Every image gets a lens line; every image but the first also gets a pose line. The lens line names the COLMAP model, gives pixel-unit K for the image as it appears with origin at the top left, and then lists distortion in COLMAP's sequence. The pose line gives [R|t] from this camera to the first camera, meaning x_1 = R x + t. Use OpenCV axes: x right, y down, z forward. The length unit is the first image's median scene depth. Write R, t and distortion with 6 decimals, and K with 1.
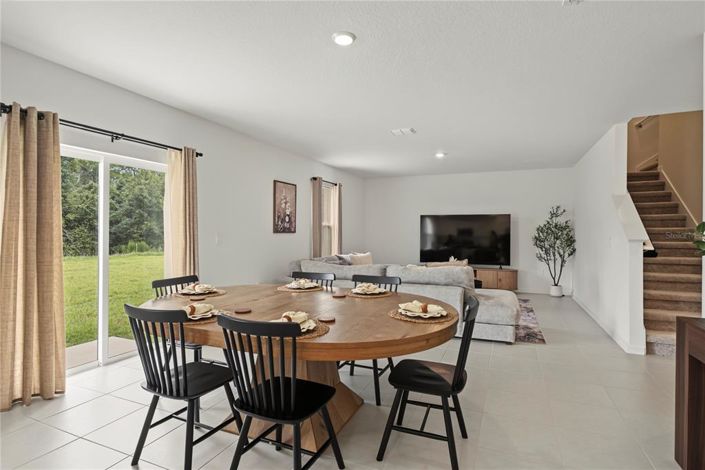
lens RADIAL K [[371.0, 0, 352.0], [0, 371.0, 233.8], [0, 0, 1]] dist [0.000779, -0.002651]
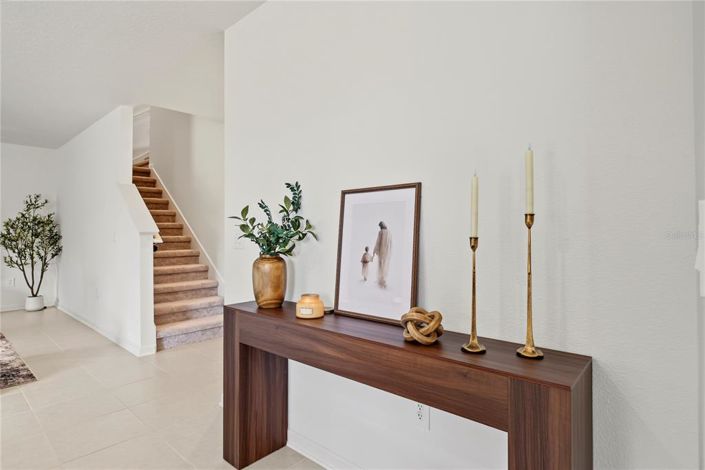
lens RADIAL K [[371.0, 0, 349.4], [0, 371.0, 228.4], [0, 0, 1]] dist [0.000779, -0.002651]
pose [[0.323575, 0.005275, 0.946188, 0.029138], [0.010742, 0.999900, -0.009248, 0.012721], [-0.946141, 0.013157, 0.323486, 0.139206]]
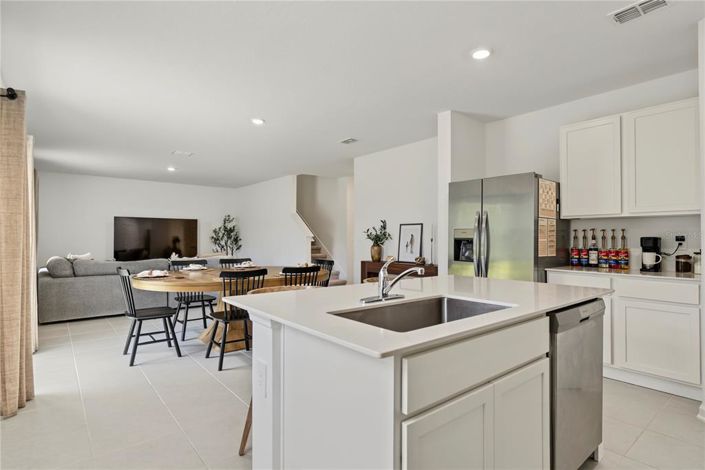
lens RADIAL K [[371.0, 0, 352.7], [0, 371.0, 235.9], [0, 0, 1]] dist [0.000779, -0.002651]
pose [[0.452721, 0.000322, 0.891652, -0.585128], [0.003872, 0.999990, -0.002327, 0.011437], [-0.891644, 0.004506, 0.452715, -0.078063]]
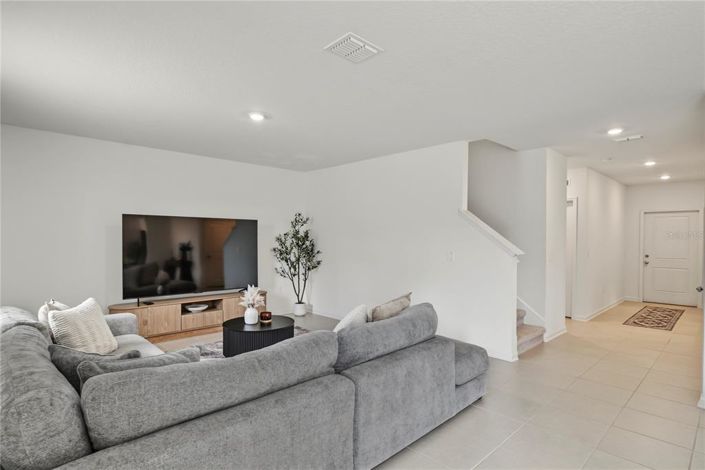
lens RADIAL K [[371.0, 0, 347.7], [0, 371.0, 247.0], [0, 0, 1]] dist [0.000779, -0.002651]
pose [[0.389691, -0.025559, 0.920591, -0.257512], [-0.001129, 0.999601, 0.028231, -0.023315], [-0.920945, -0.012041, 0.389507, 0.645912]]
